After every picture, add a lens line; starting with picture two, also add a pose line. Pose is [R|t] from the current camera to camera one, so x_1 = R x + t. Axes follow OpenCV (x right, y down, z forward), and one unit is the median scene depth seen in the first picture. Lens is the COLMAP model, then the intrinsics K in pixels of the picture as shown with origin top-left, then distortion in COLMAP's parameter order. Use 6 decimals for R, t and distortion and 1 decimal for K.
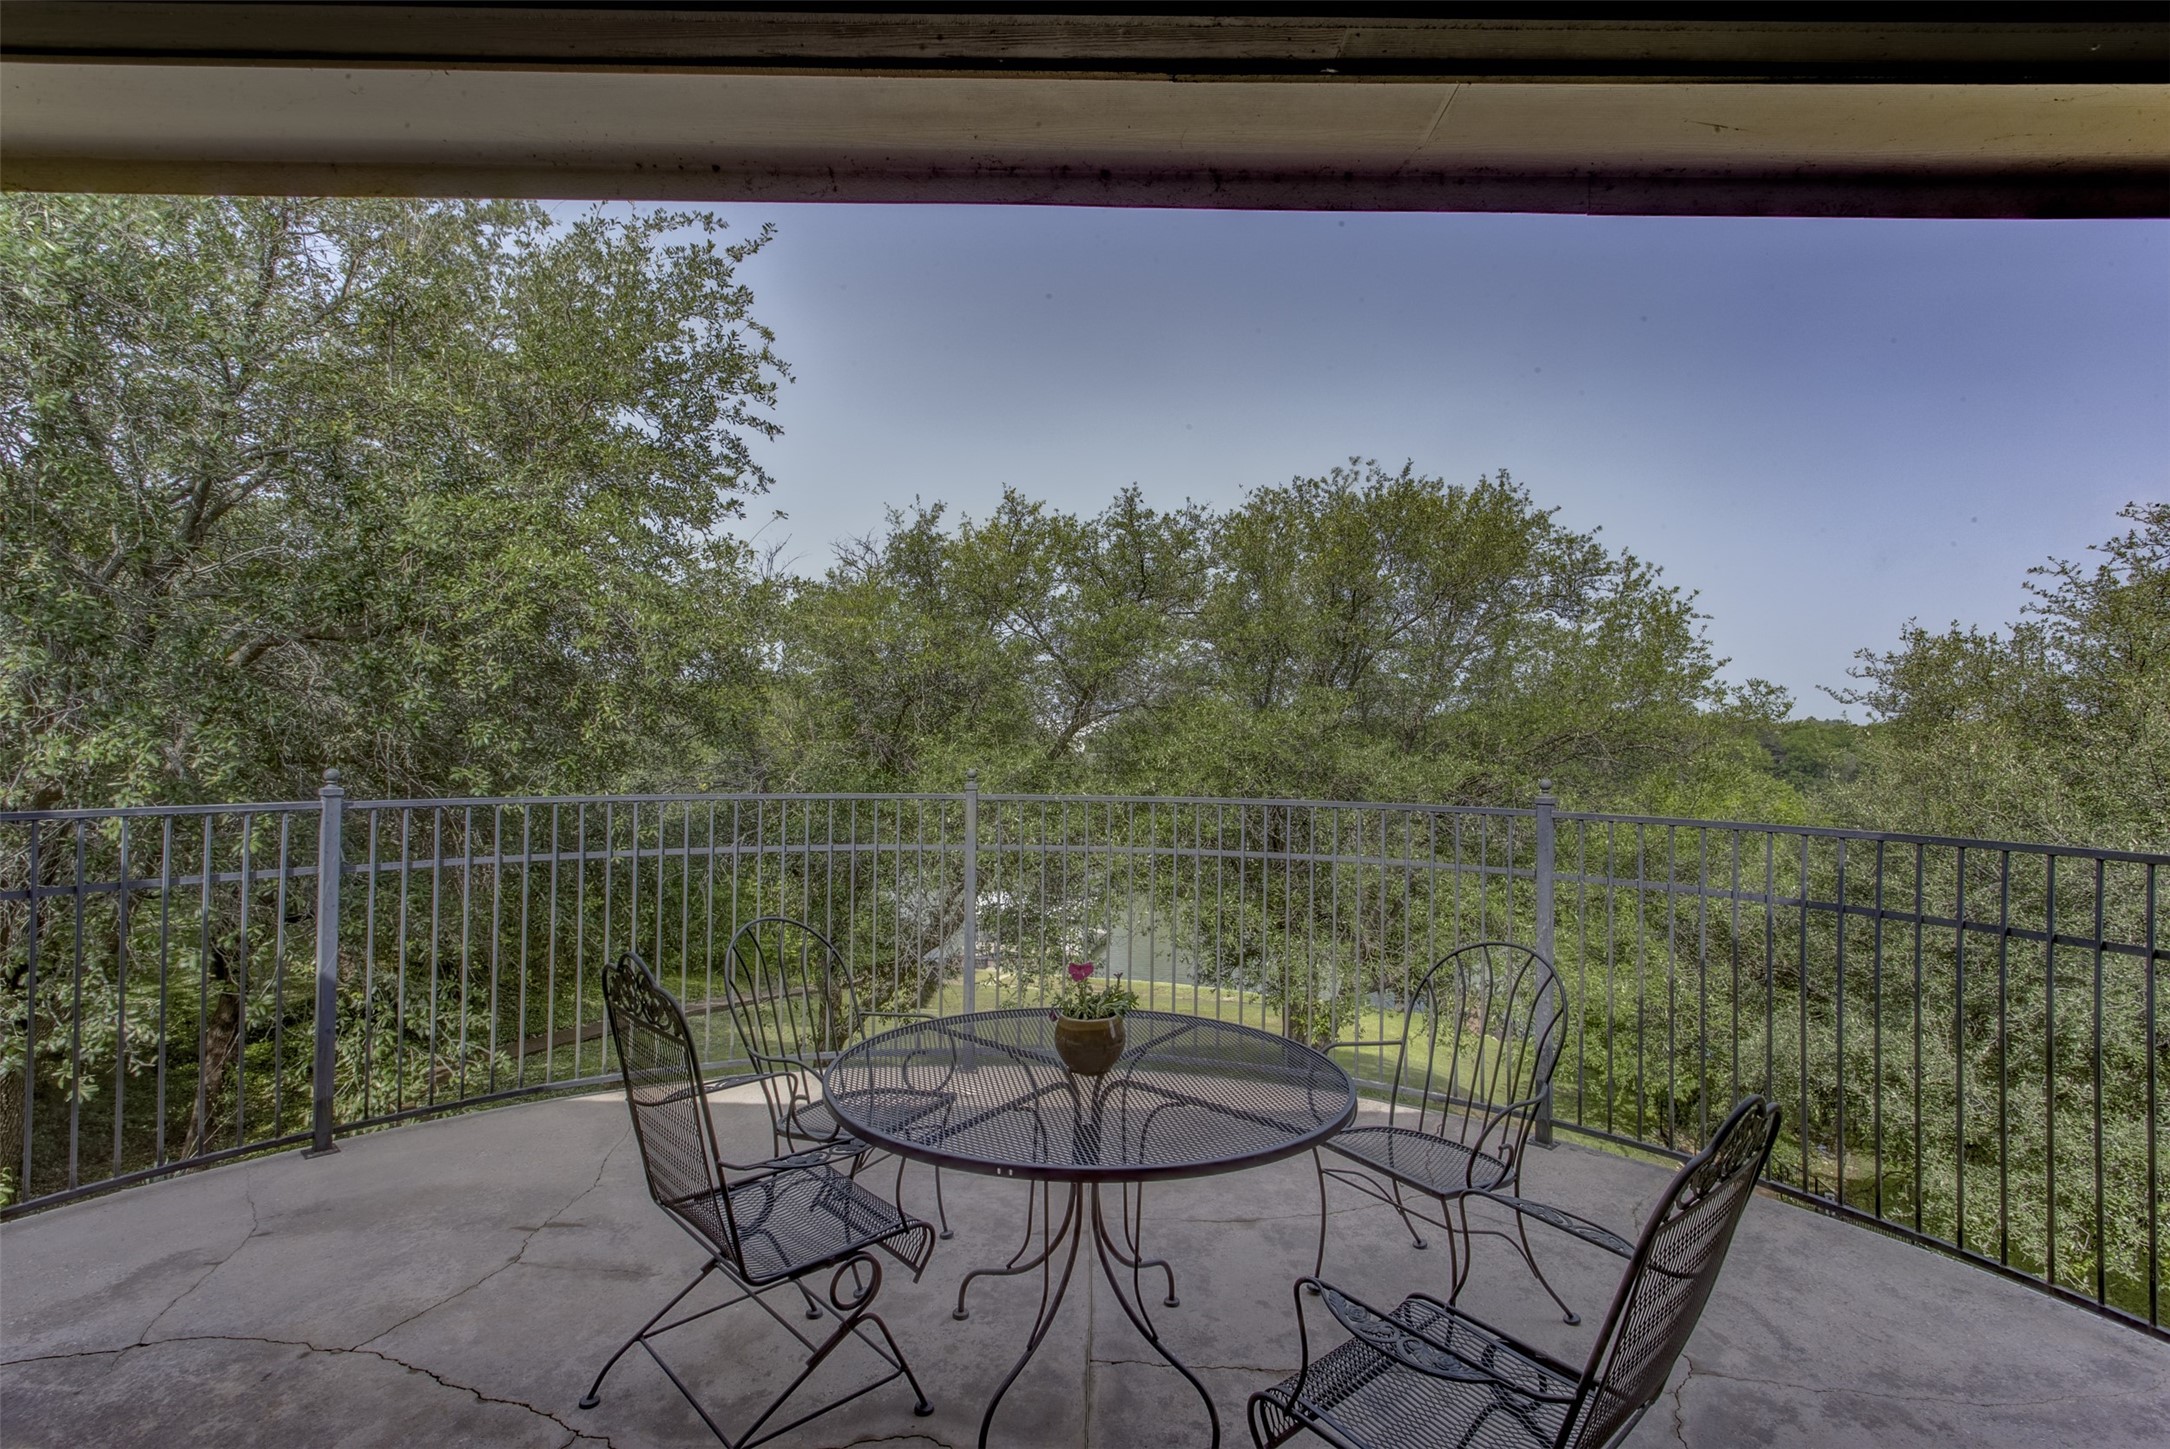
lens RADIAL K [[1021.5, 0, 1091.1], [0, 1021.5, 726.1], [0, 0, 1]] dist [-0.006008, 0.000762]
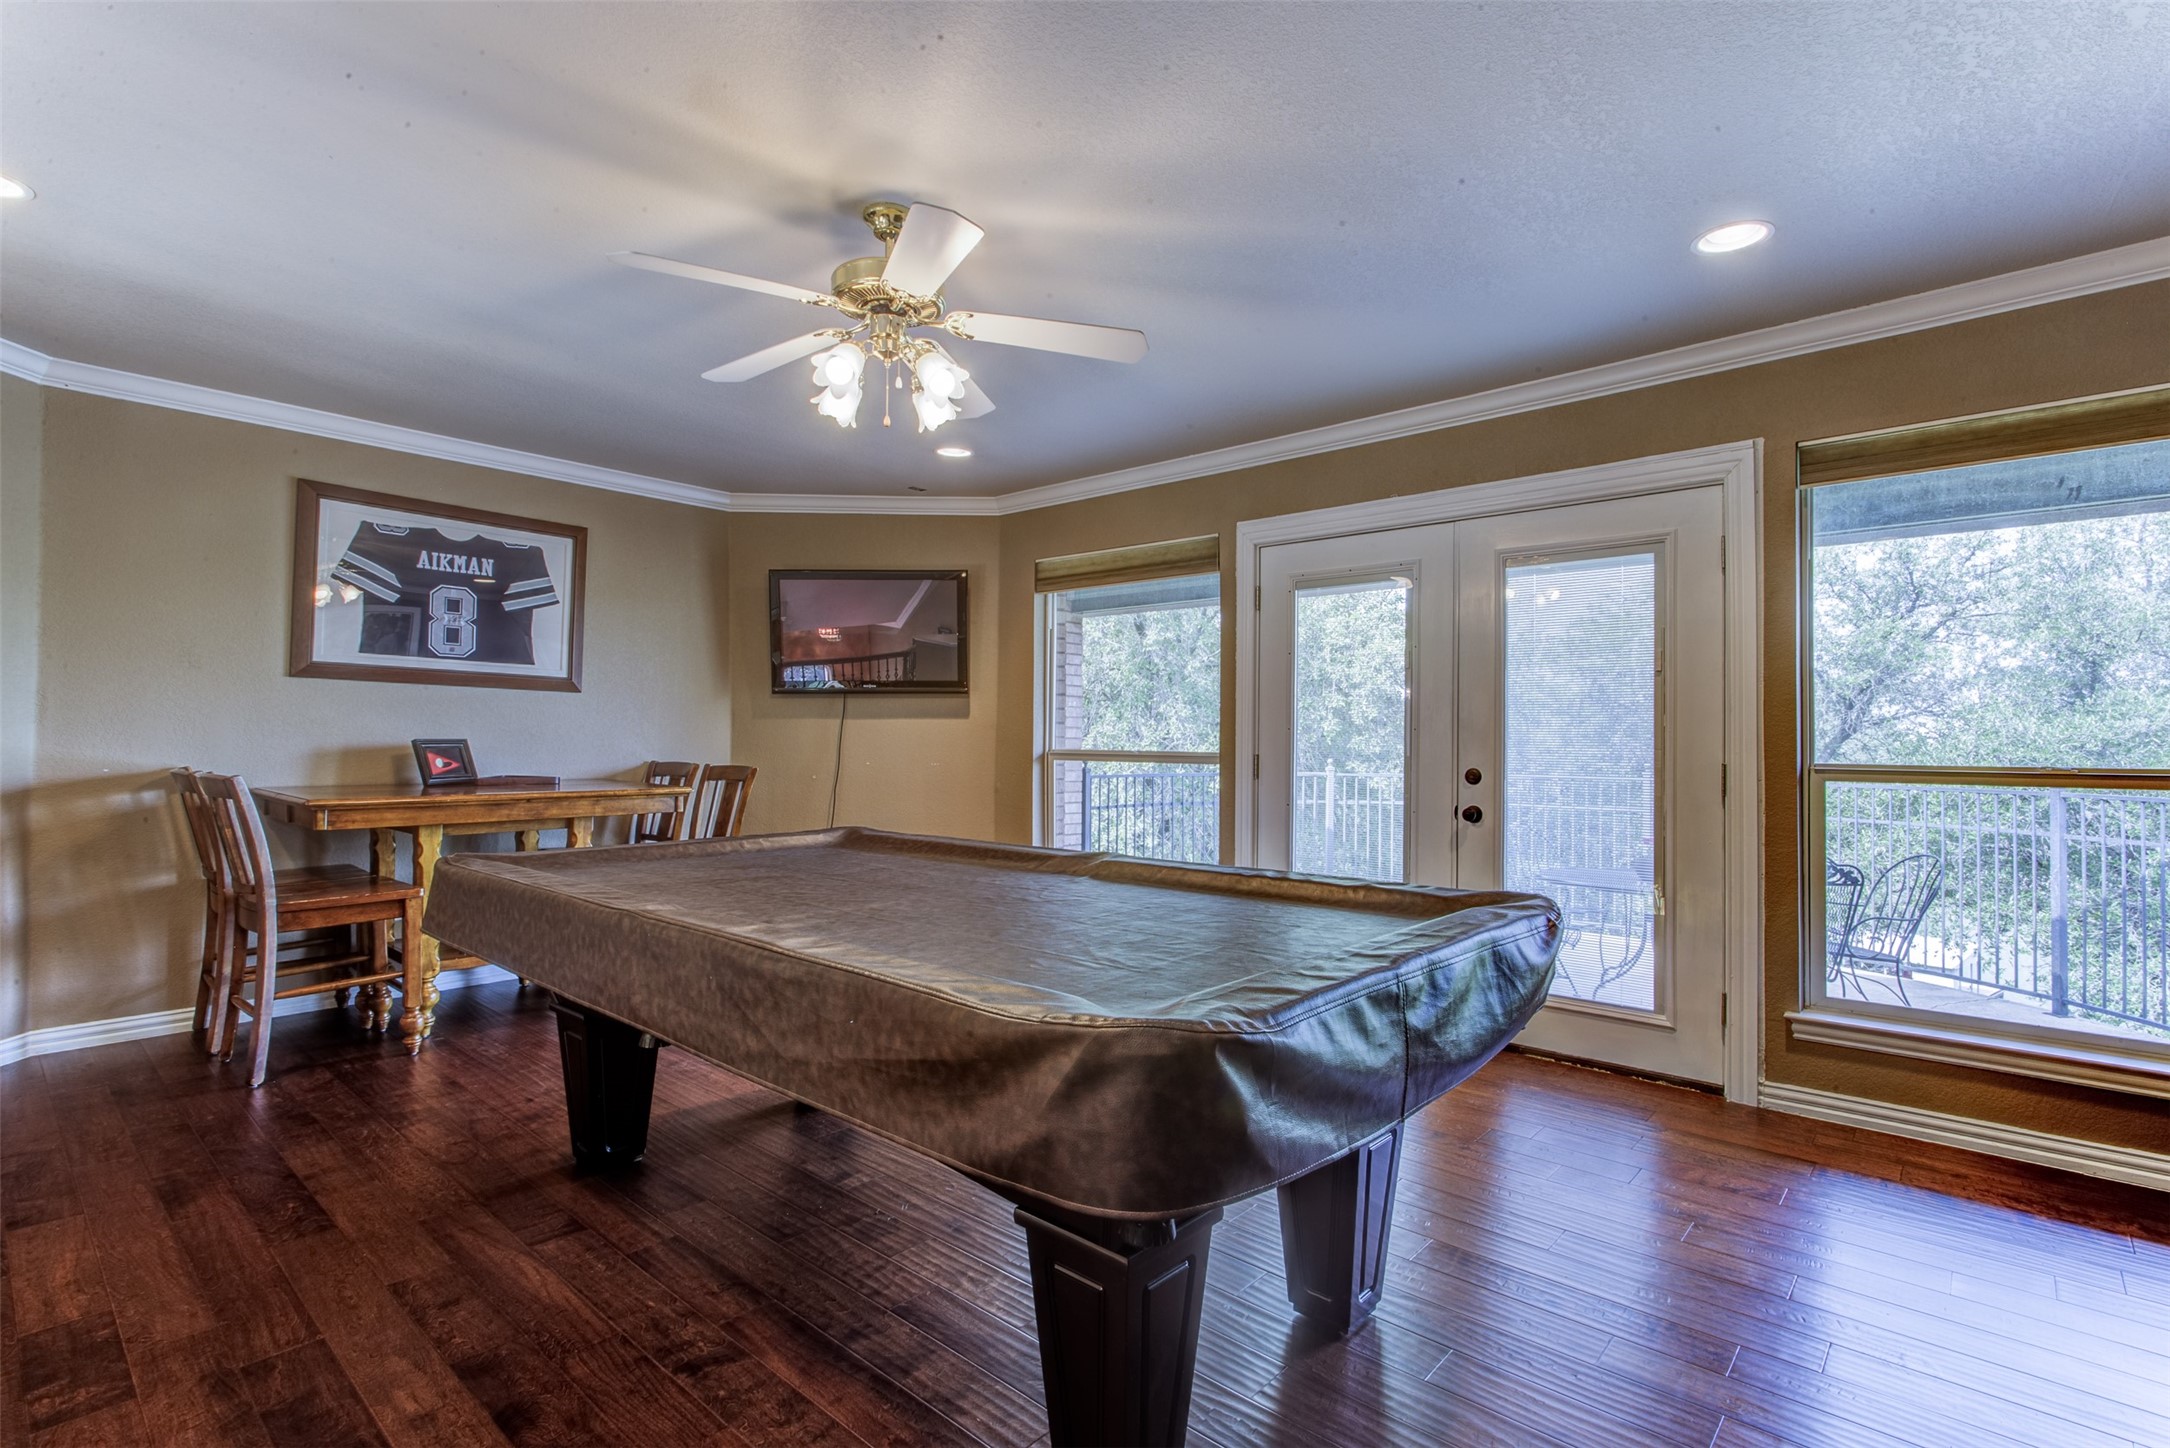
lens RADIAL K [[1021.5, 0, 1087.3], [0, 1021.5, 725.7], [0, 0, 1]] dist [-0.006008, 0.000762]
pose [[0.745772, -0.005232, -0.666180, 0.249635], [0.002787, 0.999985, -0.004734, -0.017194], [0.666195, 0.001674, 0.745776, -0.685505]]
